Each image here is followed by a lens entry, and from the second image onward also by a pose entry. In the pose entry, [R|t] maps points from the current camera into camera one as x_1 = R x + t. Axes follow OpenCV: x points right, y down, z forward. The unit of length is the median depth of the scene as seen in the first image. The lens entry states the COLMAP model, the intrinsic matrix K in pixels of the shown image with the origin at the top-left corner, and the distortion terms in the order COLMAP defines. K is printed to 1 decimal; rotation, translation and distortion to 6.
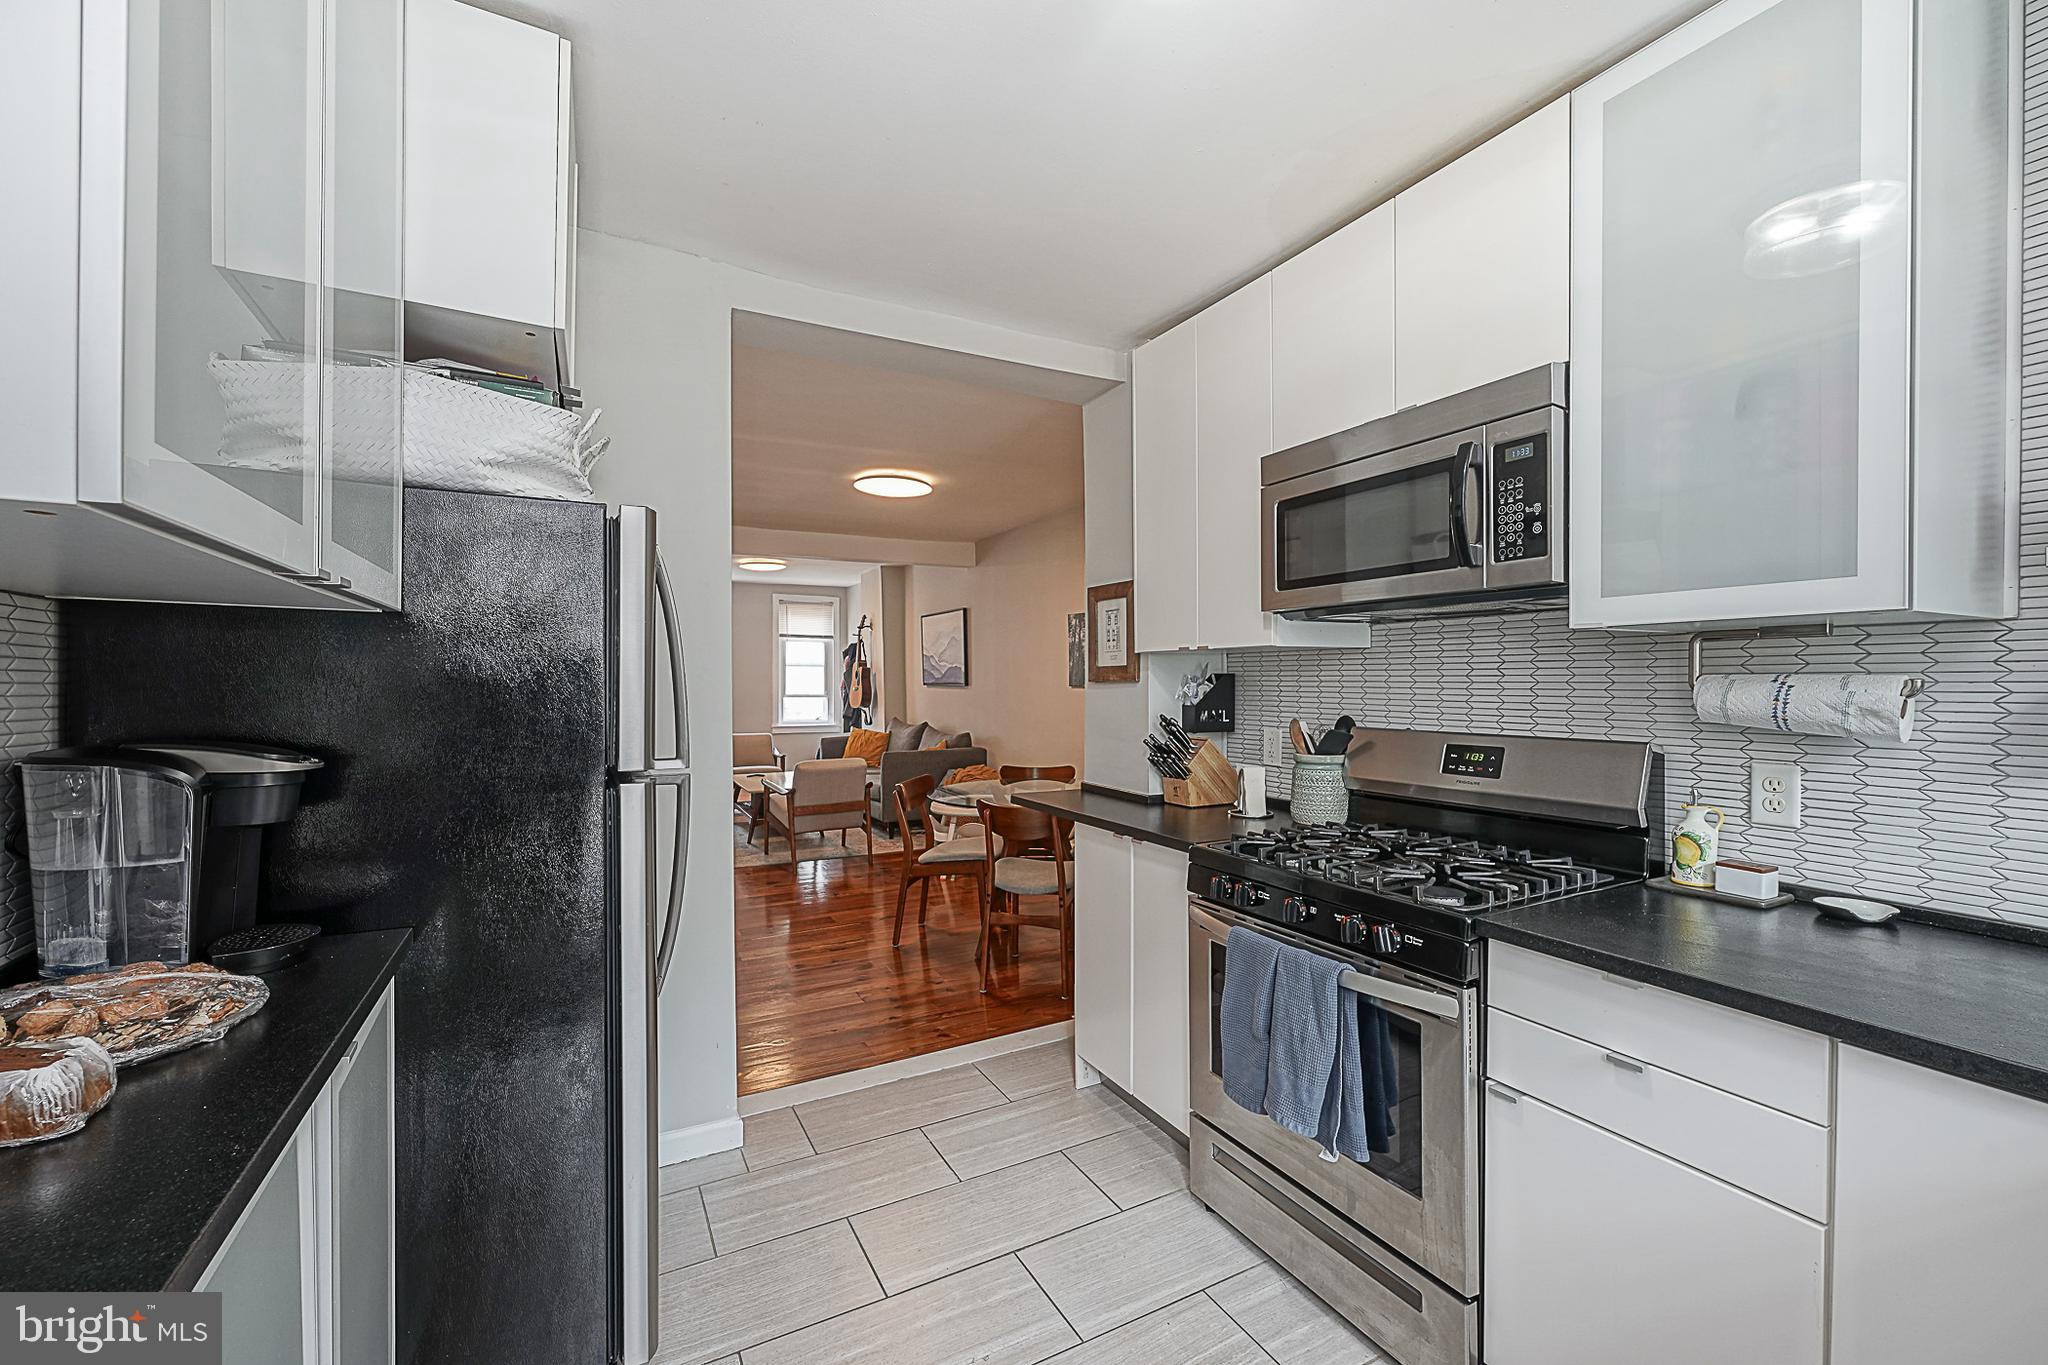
lens RADIAL K [[815.5, 0, 1024.0], [0, 815.5, 682.5], [0, 0, 1]] dist [0.000051, 0.000494]
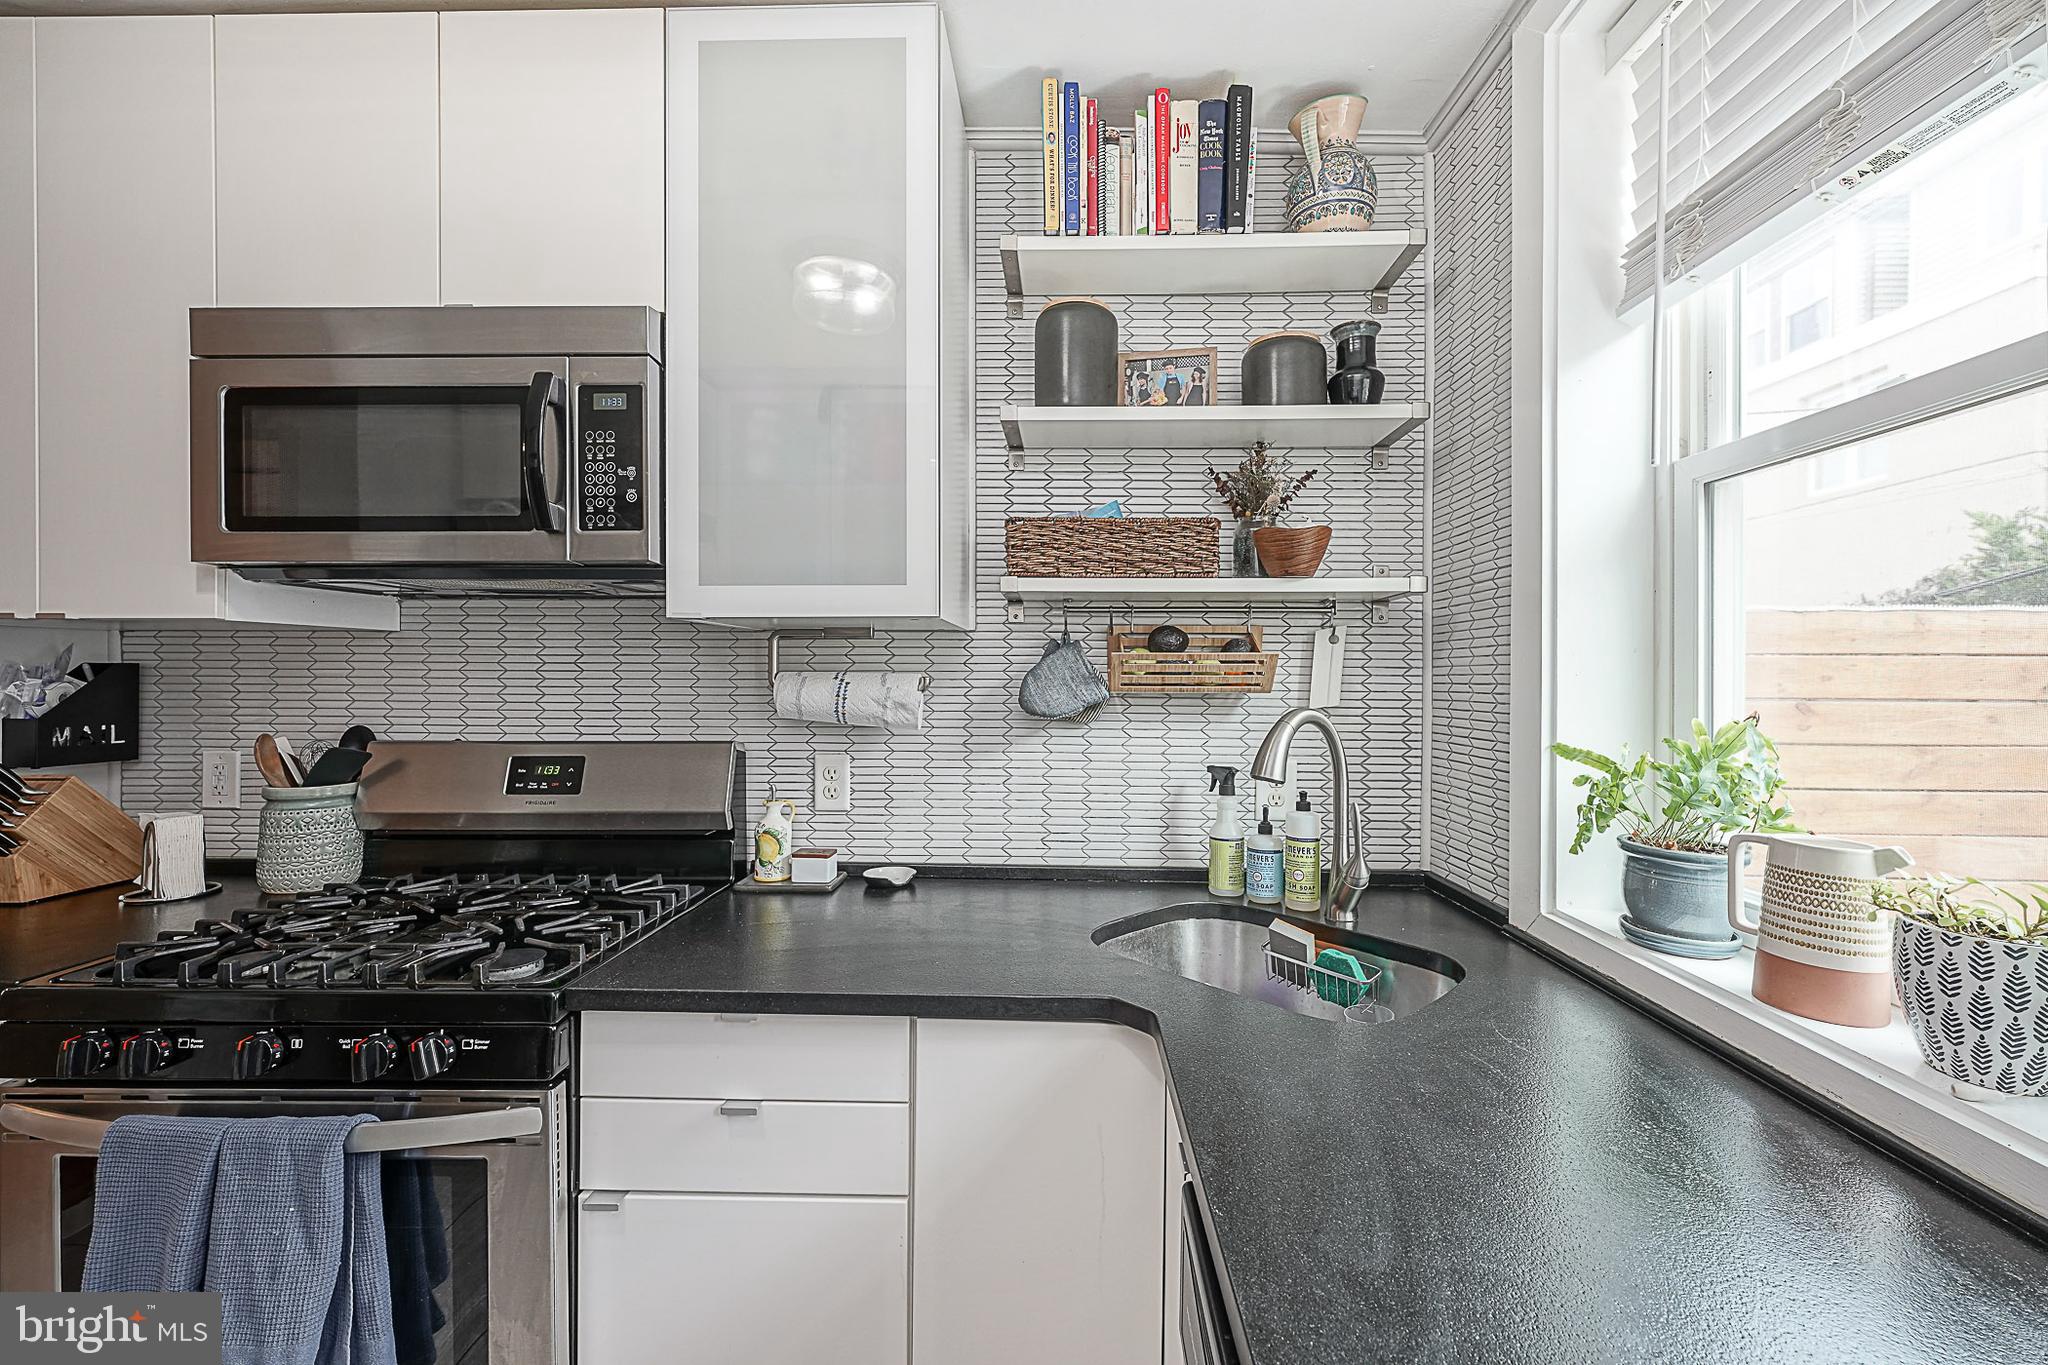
lens RADIAL K [[815.5, 0, 1024.0], [0, 815.5, 682.5], [0, 0, 1]] dist [0.000051, 0.000494]
pose [[0.487704, -0.002640, 0.873005, 0.085865], [-0.001650, 0.999991, 0.003945, -0.000633], [-0.873008, -0.003364, 0.487695, 0.221390]]
